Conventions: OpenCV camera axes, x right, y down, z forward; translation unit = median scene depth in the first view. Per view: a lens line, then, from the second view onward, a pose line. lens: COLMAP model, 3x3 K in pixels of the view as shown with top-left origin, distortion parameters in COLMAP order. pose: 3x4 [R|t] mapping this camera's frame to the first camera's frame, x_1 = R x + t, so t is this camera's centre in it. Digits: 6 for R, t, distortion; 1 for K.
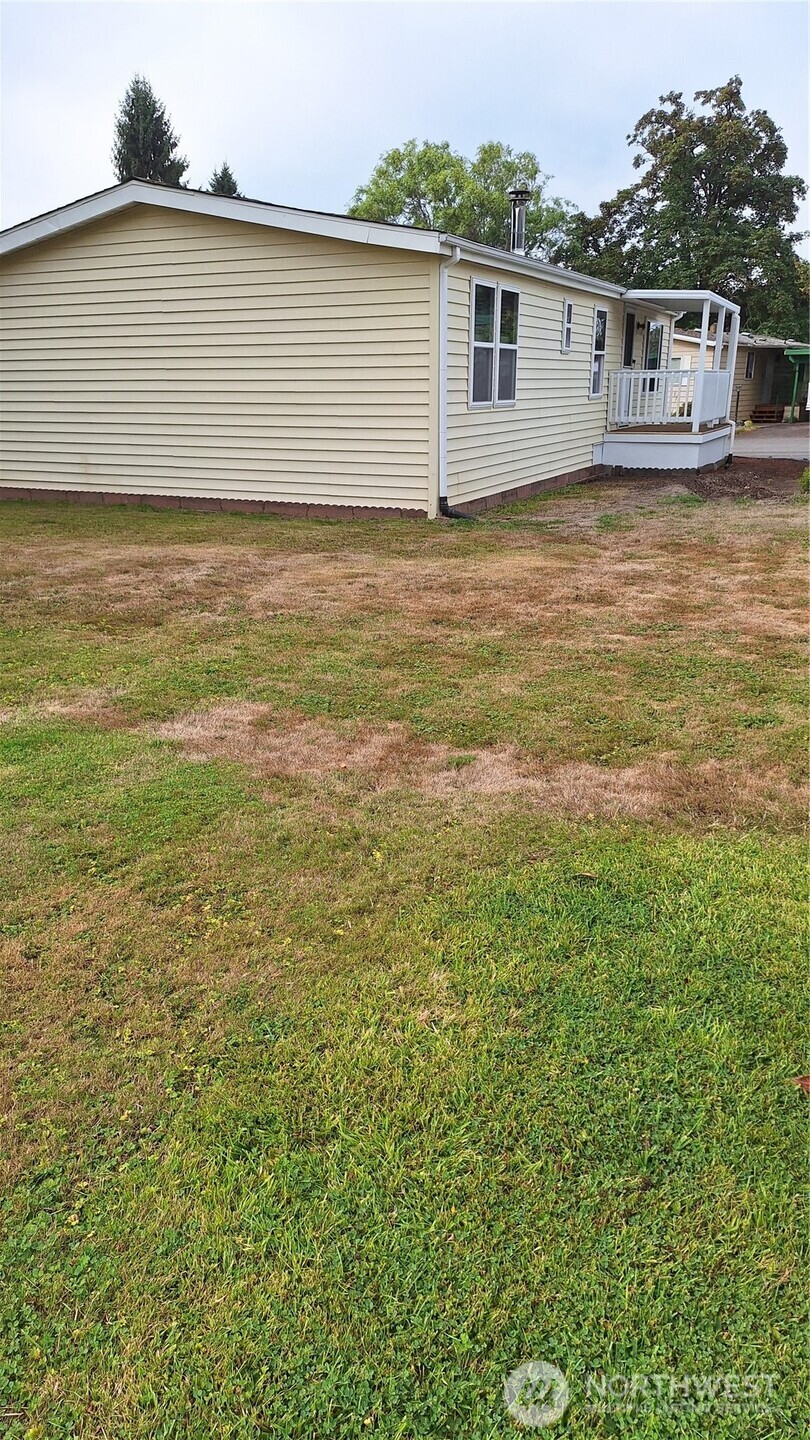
lens RADIAL K [[1002.7, 0, 405.0], [0, 1002.7, 720.0], [0, 0, 1]] dist [0.118510, -0.122818]
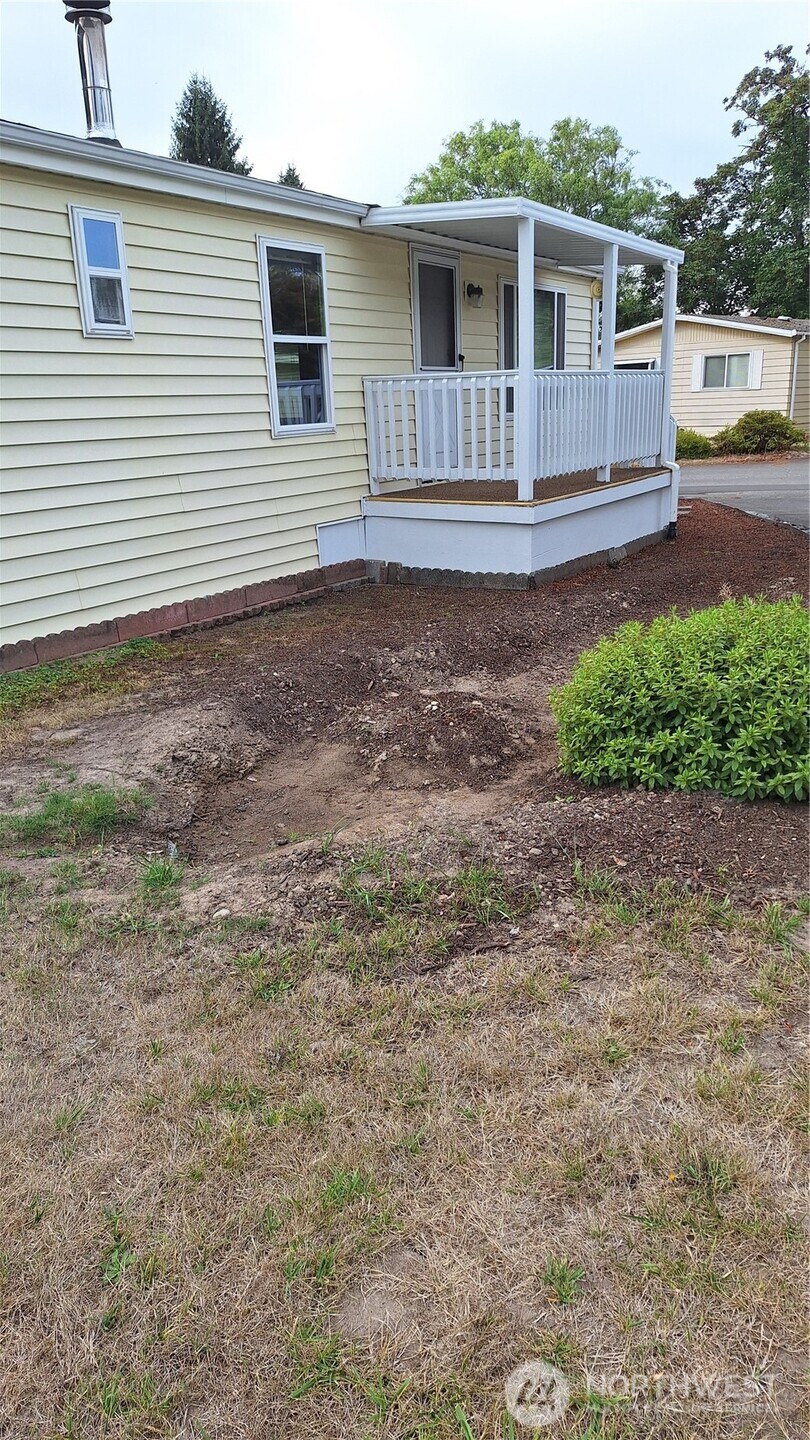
lens RADIAL K [[1016.1, 0, 405.0], [0, 1016.1, 720.0], [0, 0, 1]] dist [0.053506, -0.044301]
pose [[0.991864, 0.014022, -0.126528, 0.067438], [-0.015169, 0.999852, -0.008105, -0.040507], [0.126396, 0.009958, 0.991930, 0.120346]]
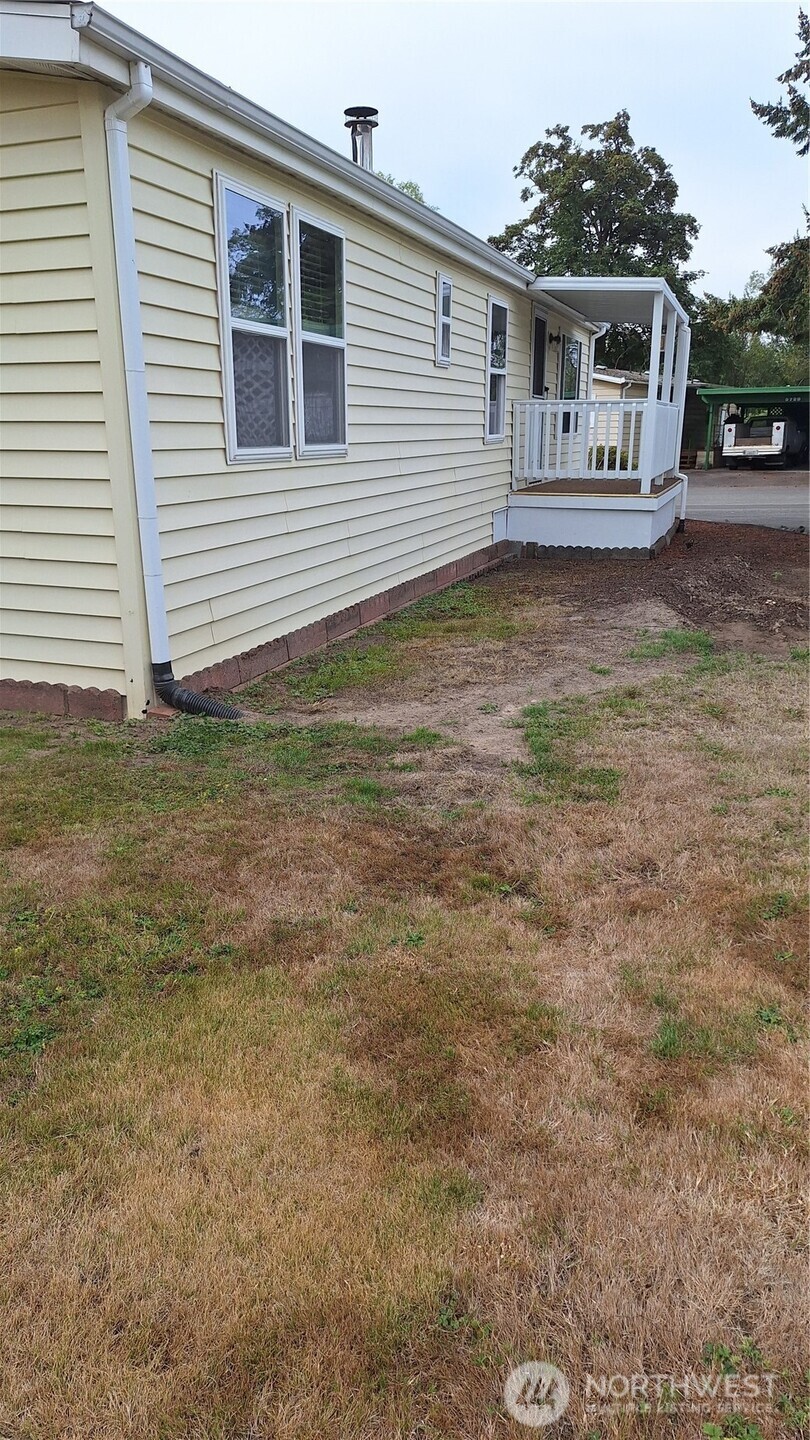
lens RADIAL K [[1009.3, 0, 405.0], [0, 1009.3, 720.0], [0, 0, 1]] dist [0.121680, -0.169578]
pose [[0.995310, -0.022681, 0.094040, 0.015293], [0.026260, 0.998970, -0.036997, -0.027110], [-0.093104, 0.039293, 0.994881, 0.085020]]
